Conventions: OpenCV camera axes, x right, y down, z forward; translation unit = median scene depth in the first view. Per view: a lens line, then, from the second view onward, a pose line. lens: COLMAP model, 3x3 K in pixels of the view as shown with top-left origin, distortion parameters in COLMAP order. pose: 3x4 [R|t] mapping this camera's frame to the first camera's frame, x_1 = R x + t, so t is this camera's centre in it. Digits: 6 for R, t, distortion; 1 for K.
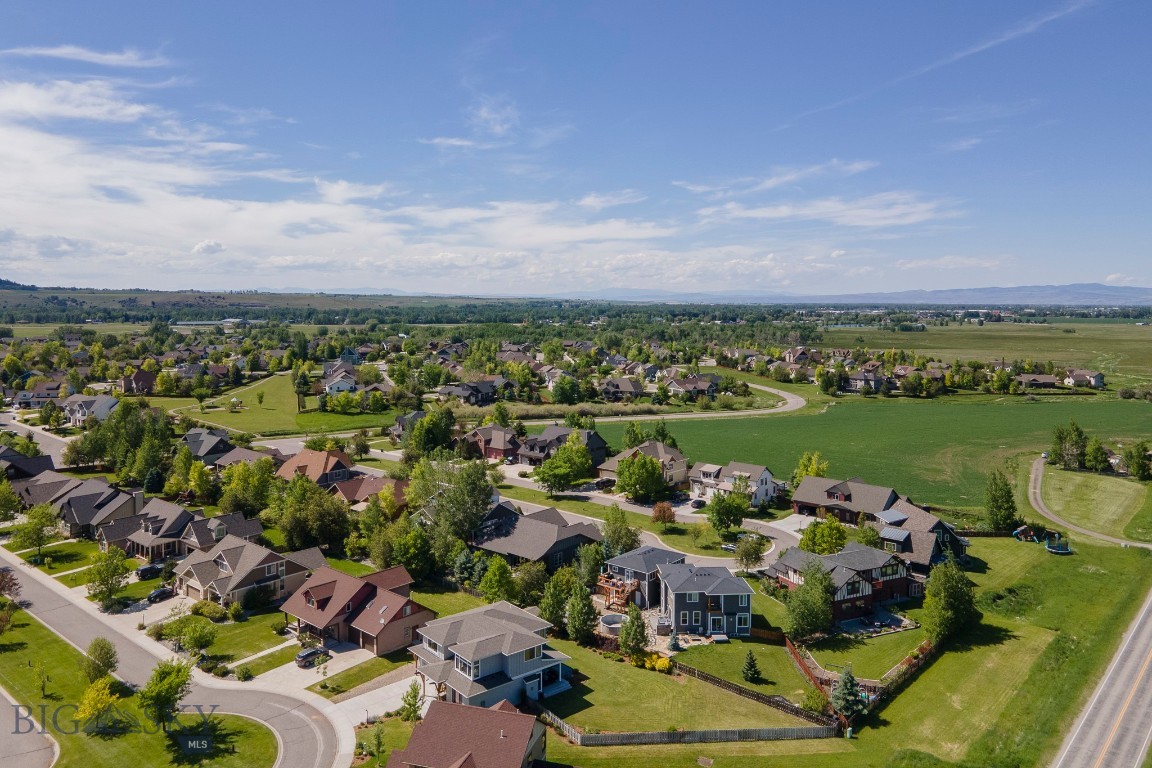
lens RADIAL K [[865.8, 0, 555.2], [0, 865.8, 350.3], [0, 0, 1]] dist [0.043488, 0.010958]
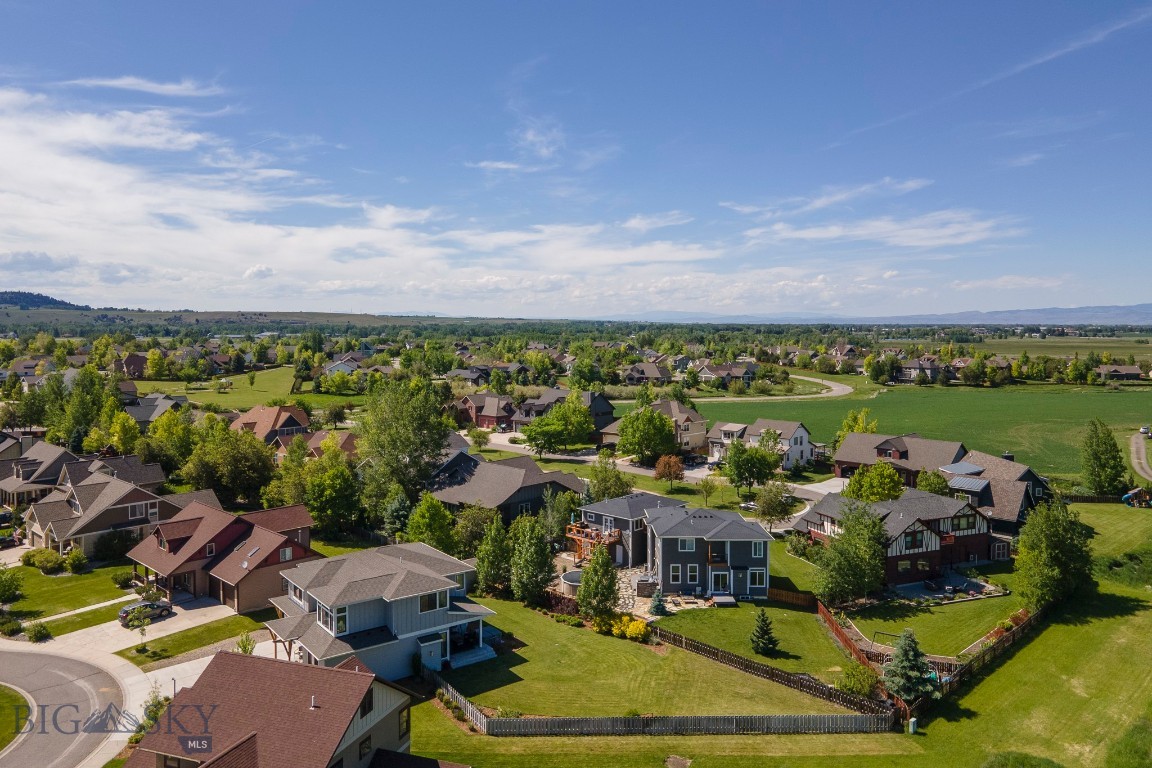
lens RADIAL K [[865.8, 0, 564.7], [0, 865.8, 378.2], [0, 0, 1]] dist [0.043488, 0.010958]
pose [[0.999117, 0.007369, -0.041374, 0.046887], [-0.007294, 0.999971, 0.001965, 0.079771], [0.041387, -0.001662, 0.999142, 0.153424]]
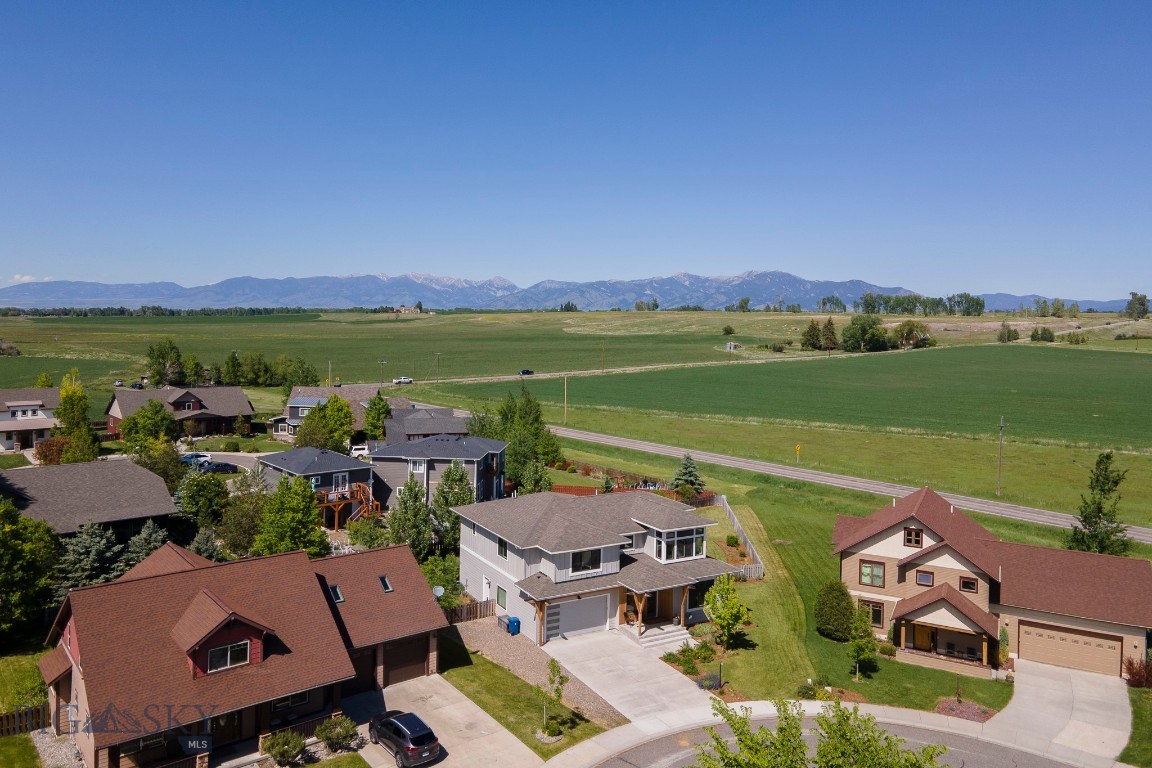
lens RADIAL K [[865.8, 0, 593.5], [0, 865.8, 362.5], [0, 0, 1]] dist [0.043488, 0.010958]
pose [[0.124772, -0.051659, 0.990840, -0.319788], [0.051944, 0.997614, 0.045471, 0.091190], [-0.990825, 0.045795, 0.127158, 0.440707]]
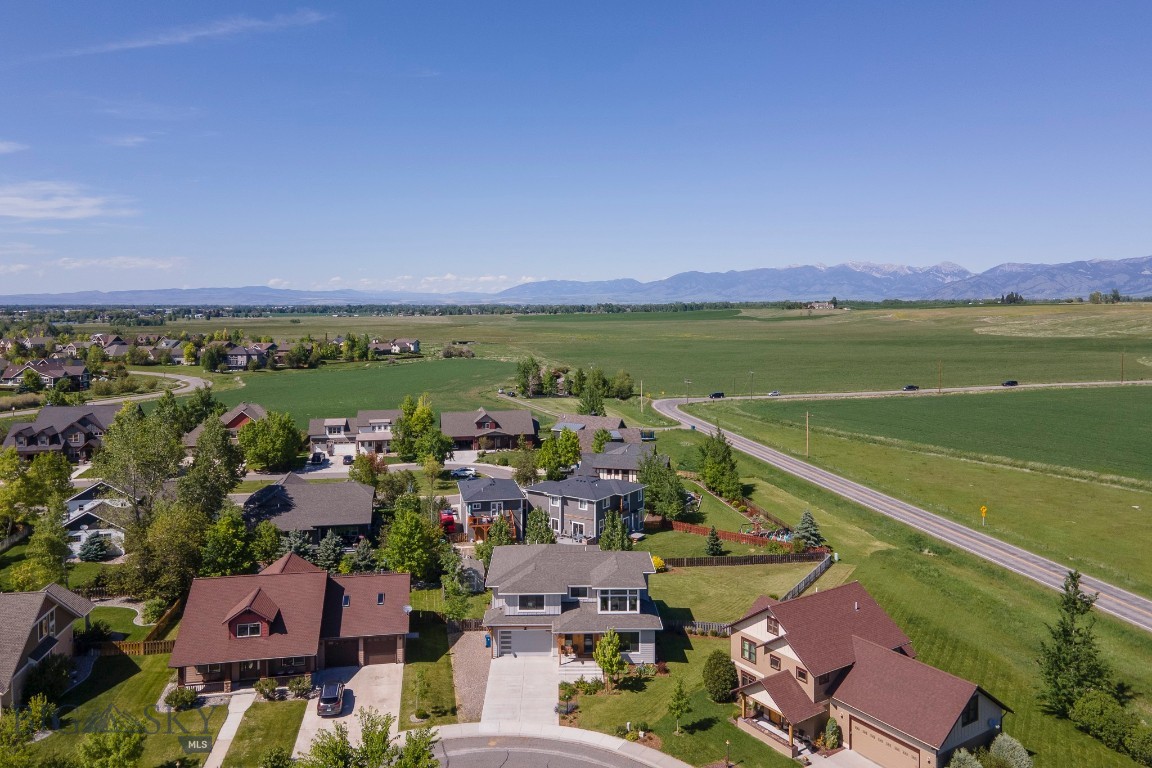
lens RADIAL K [[865.8, 0, 586.2], [0, 865.8, 355.8], [0, 0, 1]] dist [0.043488, 0.010958]
pose [[0.593444, -0.051164, 0.803247, -0.330508], [0.052419, 0.998316, 0.024862, 0.054877], [-0.803166, 0.027351, 0.595127, 0.249224]]
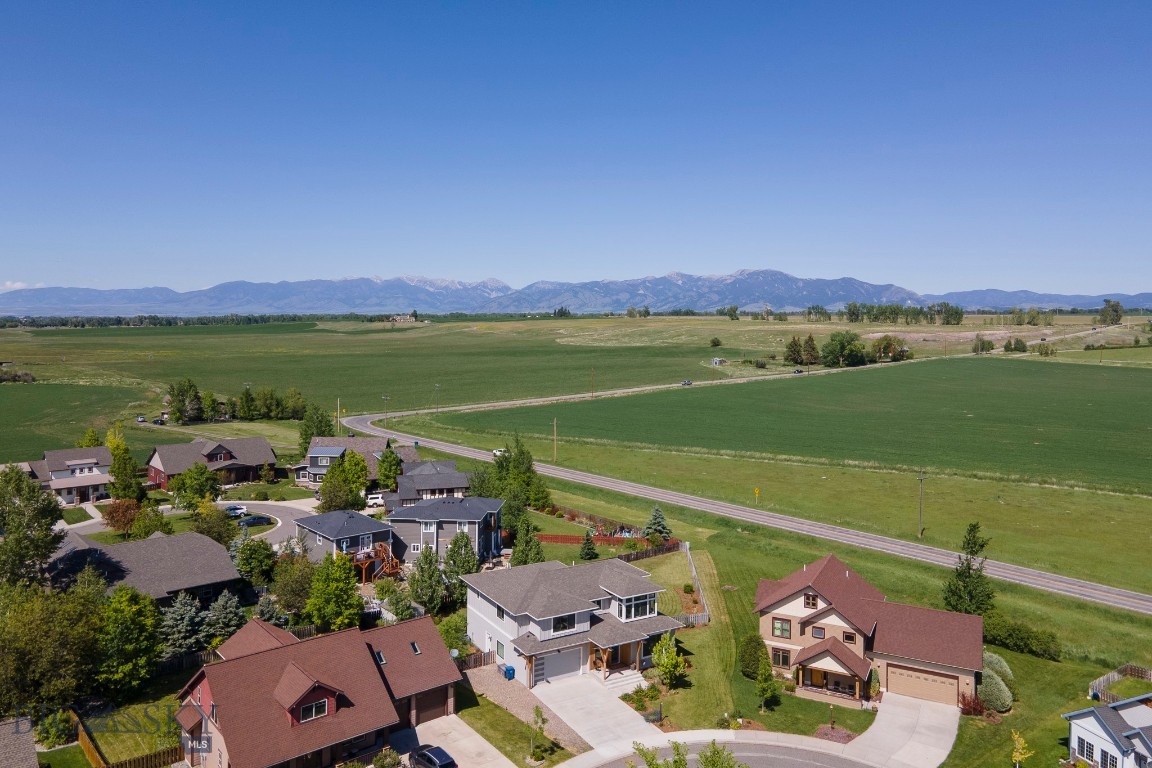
lens RADIAL K [[865.8, 0, 595.9], [0, 865.8, 362.0], [0, 0, 1]] dist [0.043488, 0.010958]
pose [[0.115179, -0.054513, 0.991848, -0.399738], [0.061667, 0.996960, 0.047633, 0.043631], [-0.991429, 0.055678, 0.118191, 0.419751]]
